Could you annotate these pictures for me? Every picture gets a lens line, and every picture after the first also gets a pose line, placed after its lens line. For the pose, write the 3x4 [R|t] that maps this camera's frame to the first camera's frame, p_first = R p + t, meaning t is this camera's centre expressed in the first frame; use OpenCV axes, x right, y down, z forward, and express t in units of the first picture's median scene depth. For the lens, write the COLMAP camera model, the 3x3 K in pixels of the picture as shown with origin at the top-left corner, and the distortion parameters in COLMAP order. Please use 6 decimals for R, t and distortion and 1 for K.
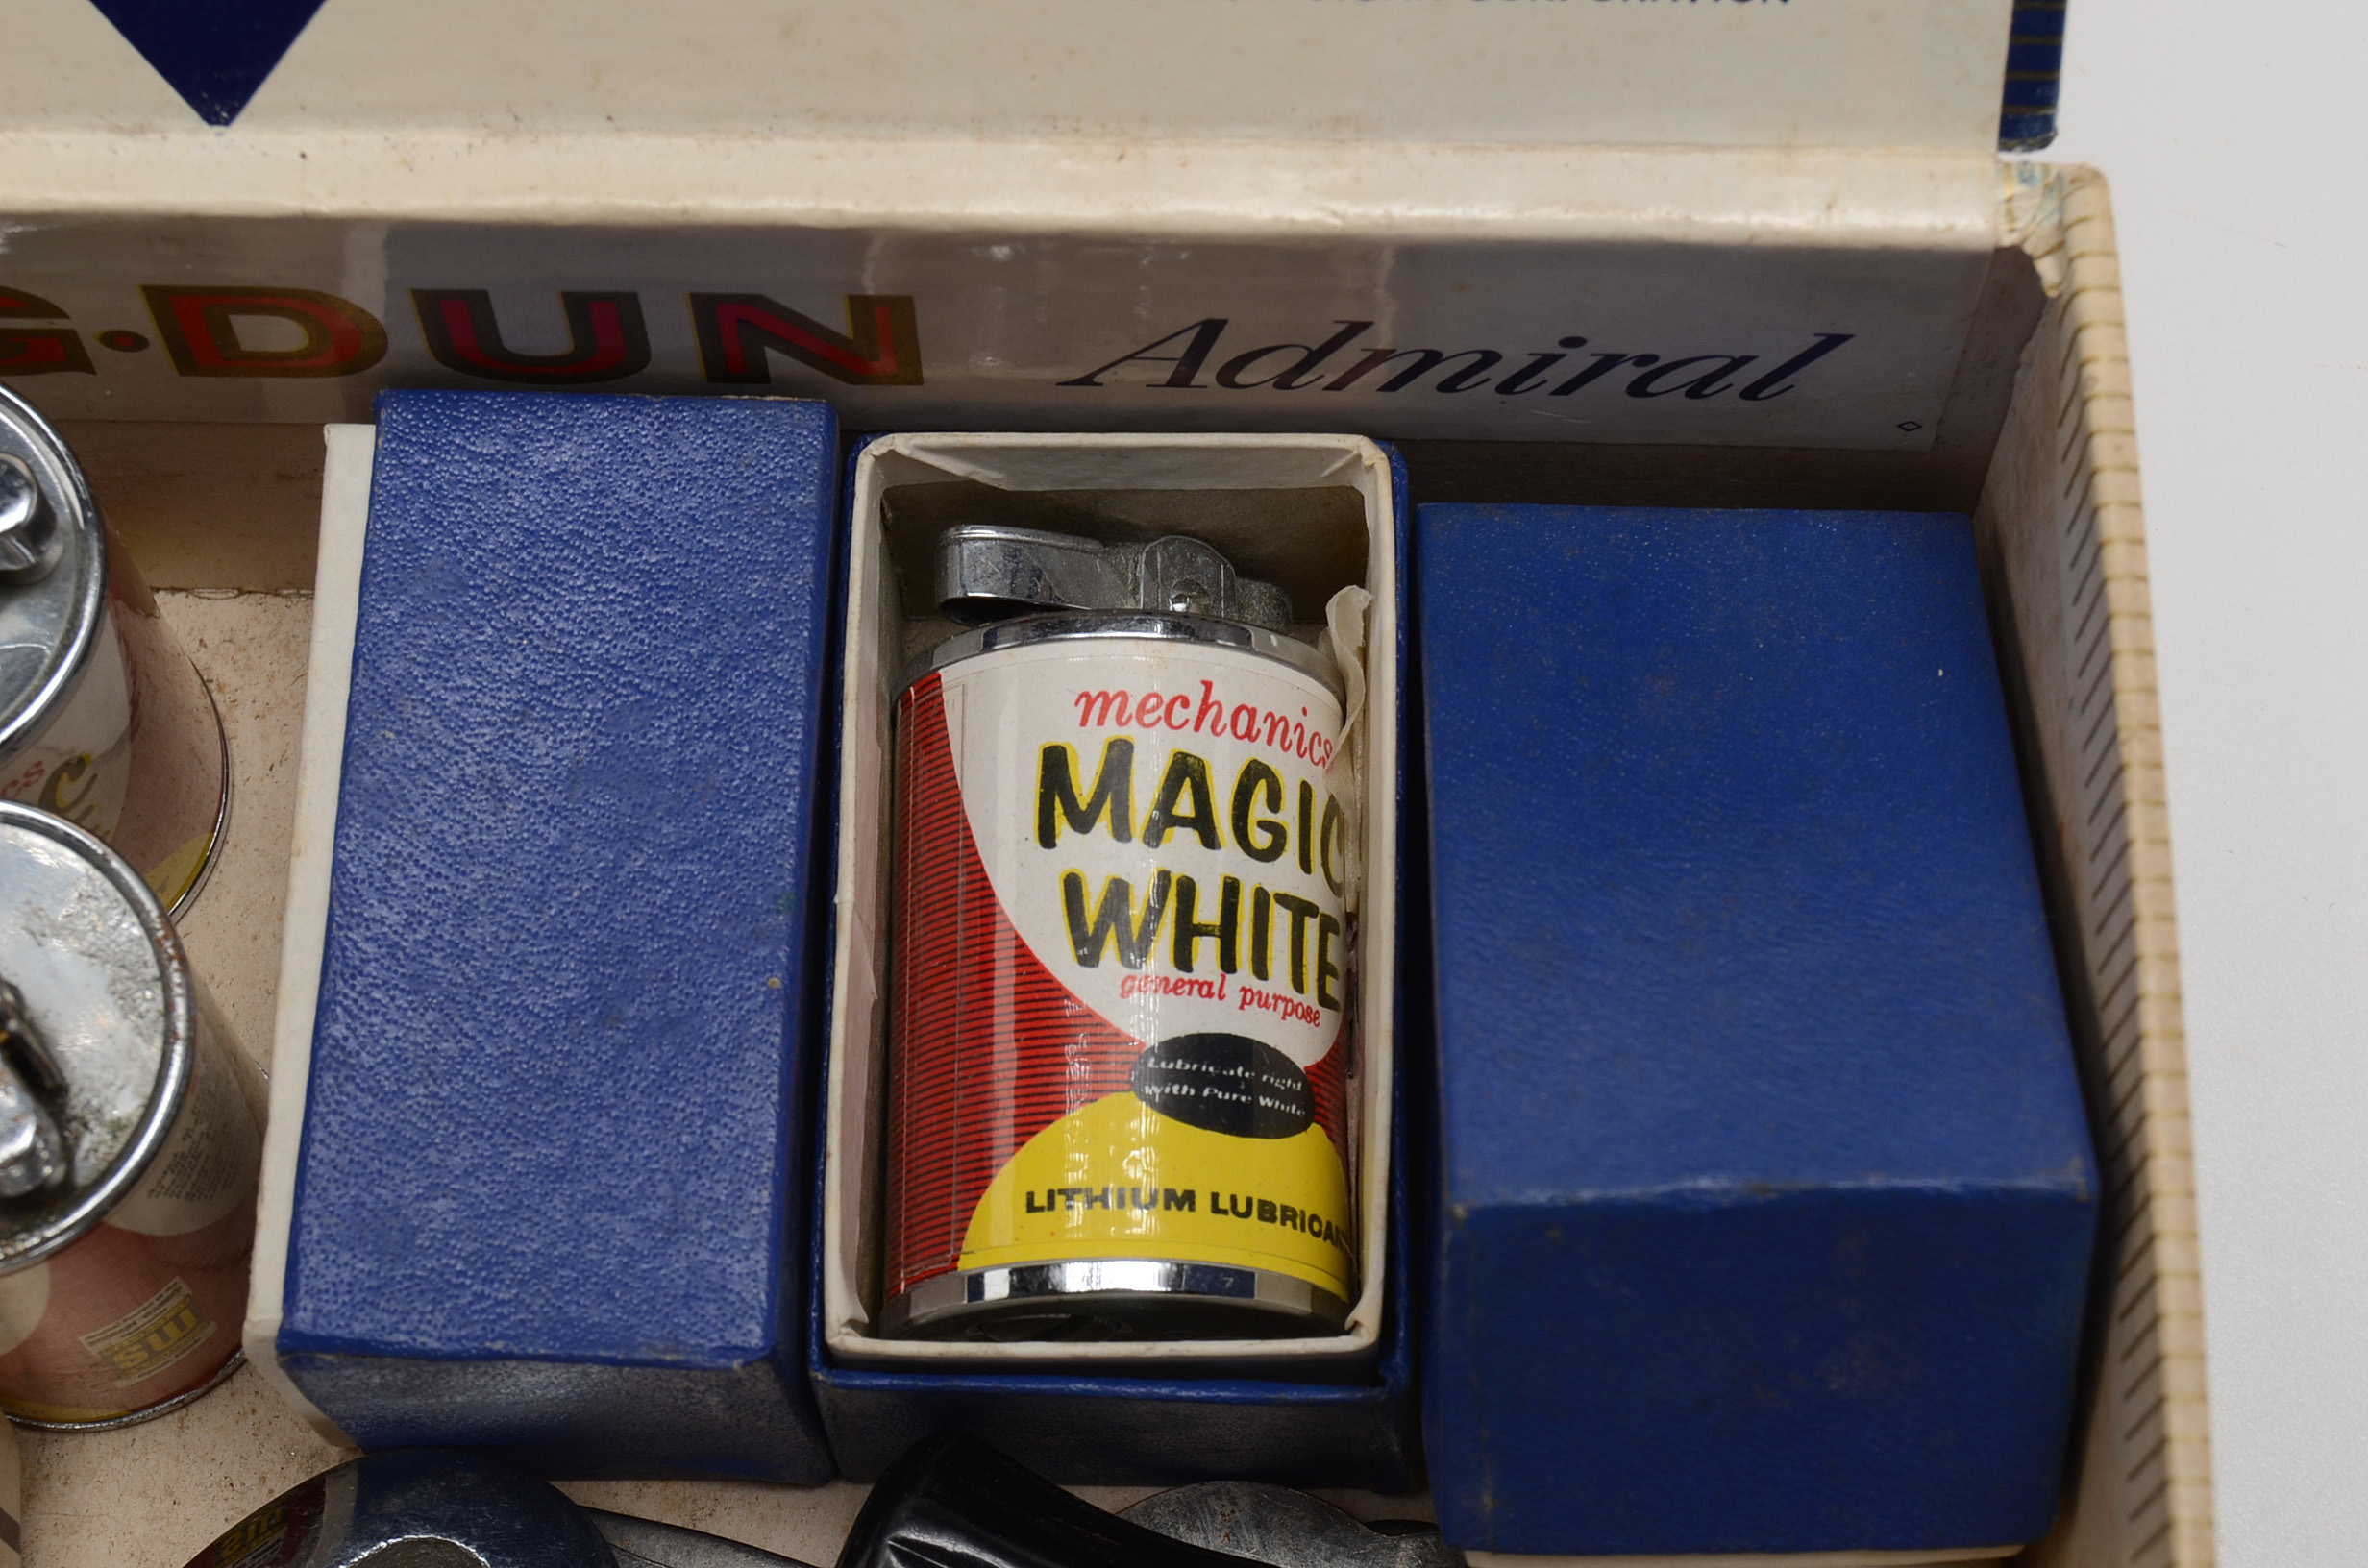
lens RADIAL K [[5137.0, 0, 1216.2], [0, 5137.0, 781.2], [0, 0, 1]] dist [-0.034279, 0.000000]
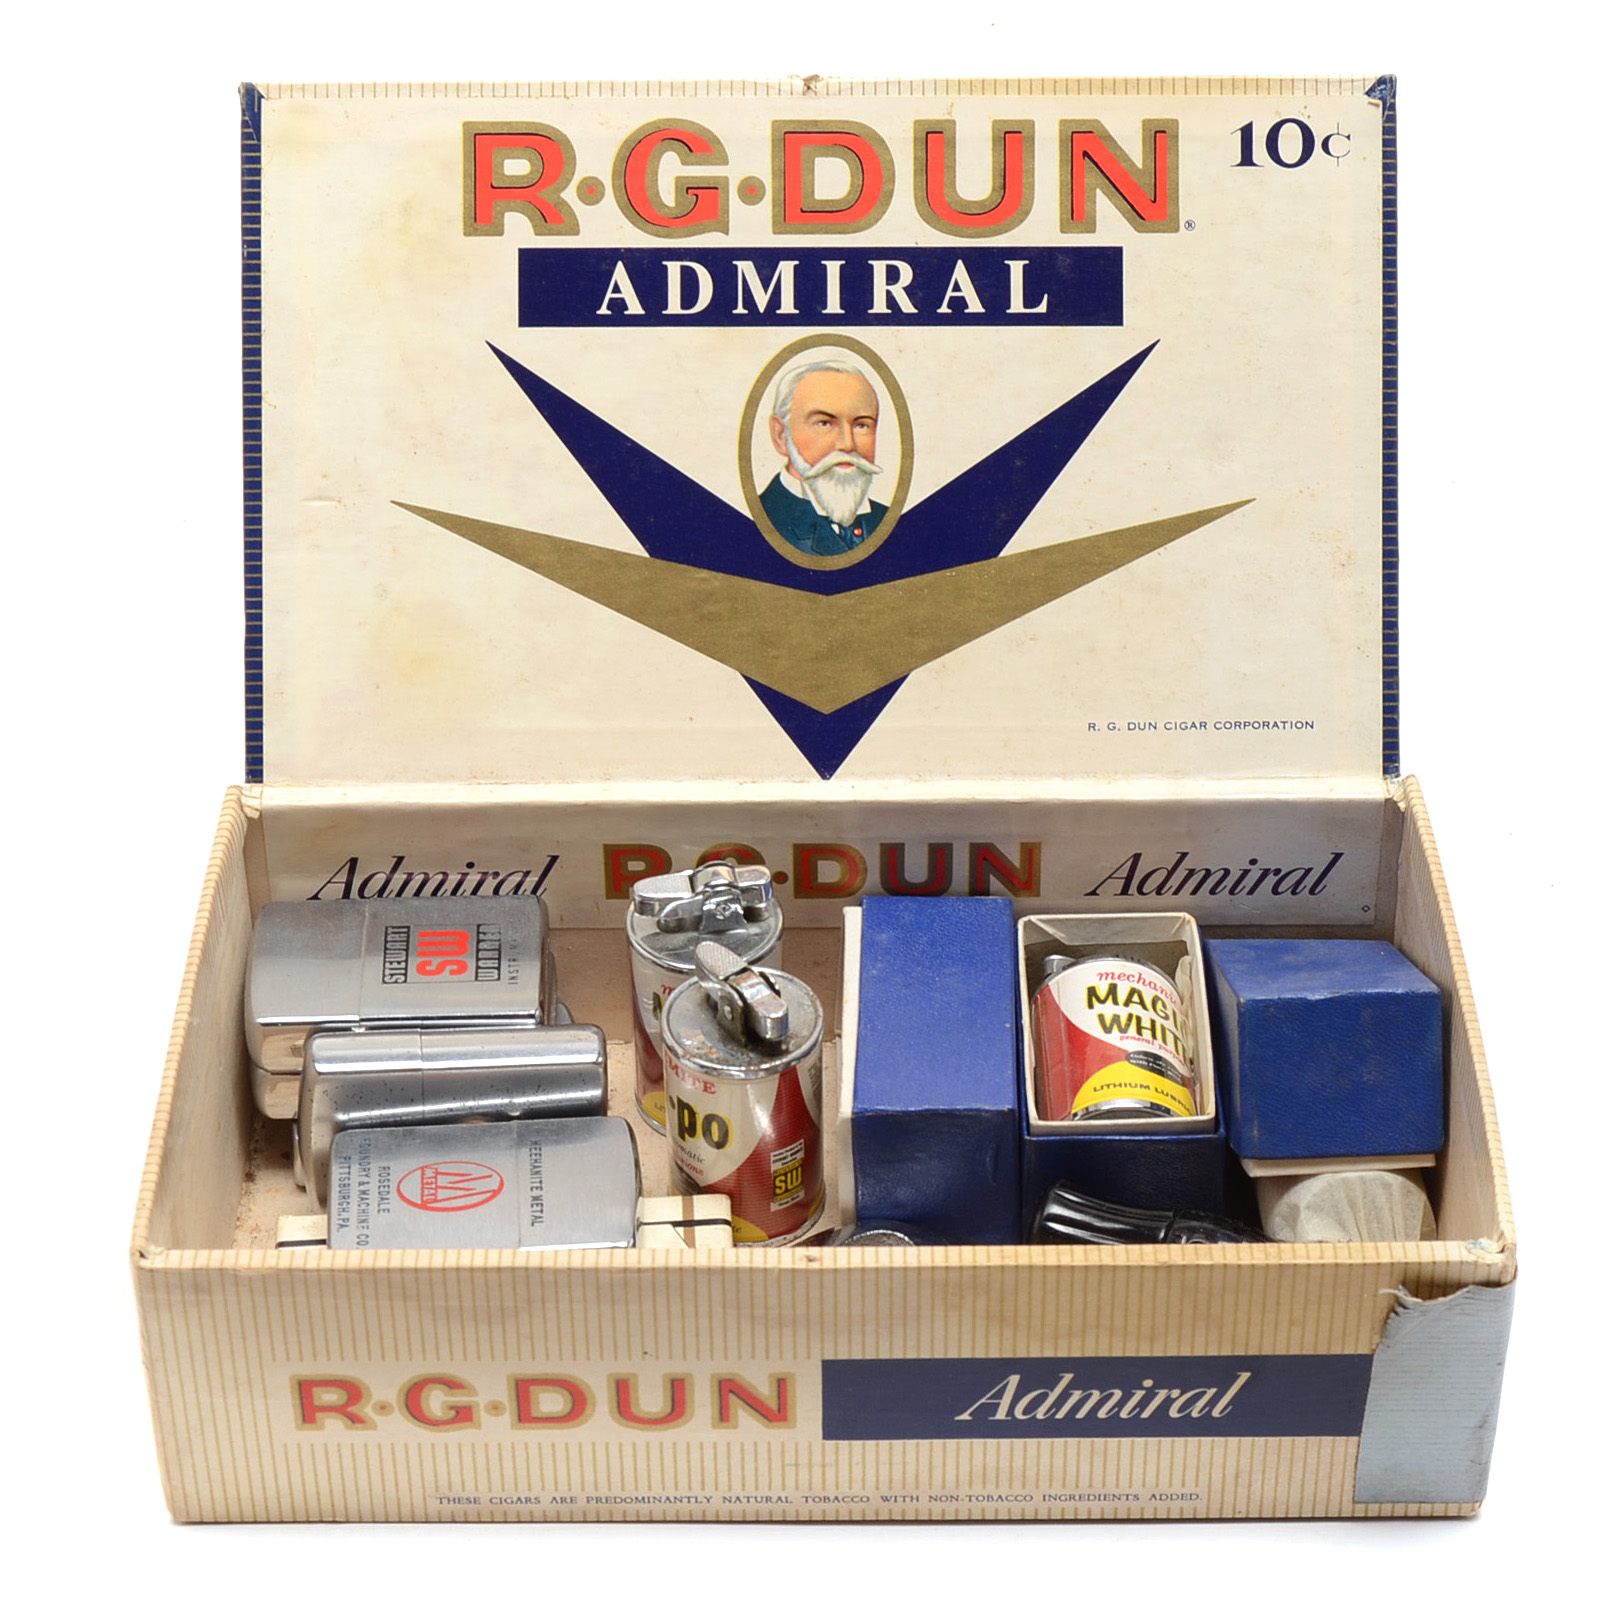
lens RADIAL K [[3933.0, 0, 823.4], [0, 3933.0, 809.3], [0, 0, 1]] dist [-0.043539, 0.000000]
pose [[0.999878, -0.015310, 0.002998, -0.197042], [0.014359, 0.828034, -0.560495, 1.217926], [0.006098, 0.560469, 0.828153, -0.984378]]
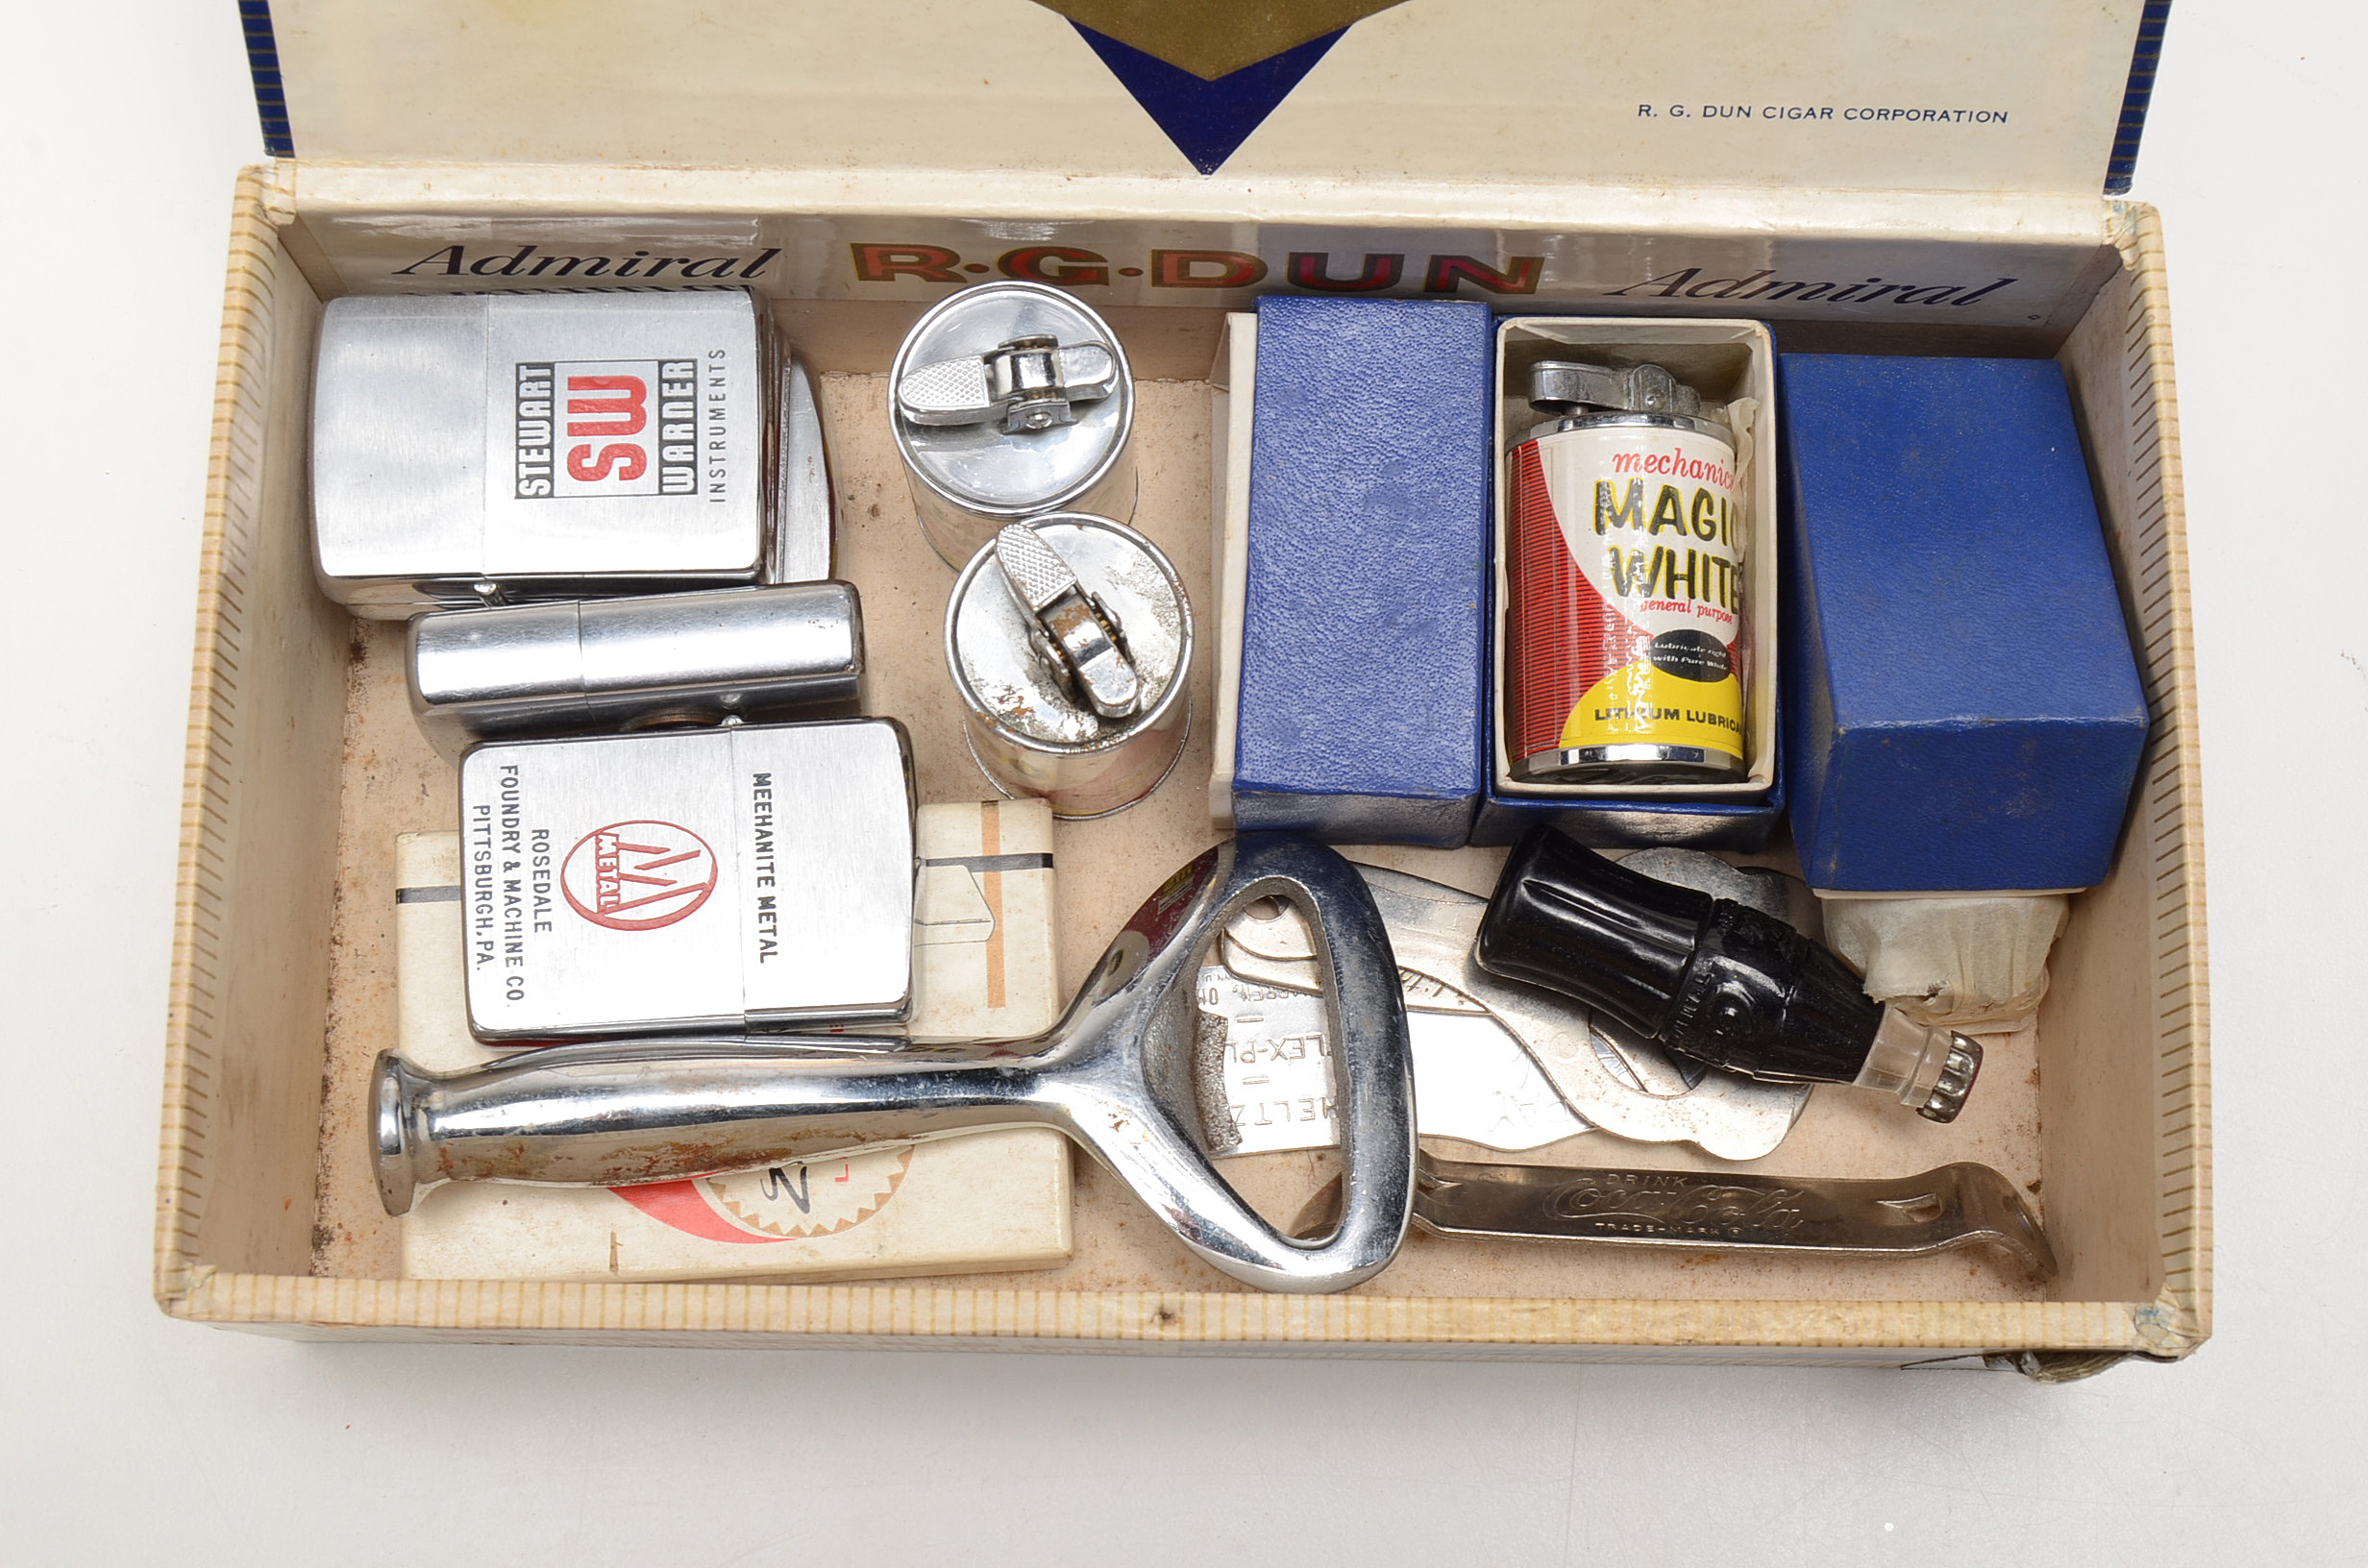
lens RADIAL K [[3630.0, 0, 1193.0], [0, 3630.0, 785.8], [0, 0, 1]] dist [-0.052128, 0.000000]
pose [[0.999972, 0.004080, 0.006245, -0.200407], [-0.004948, 0.989266, 0.146045, -0.095651], [-0.005583, -0.146071, 0.989258, -0.400124]]
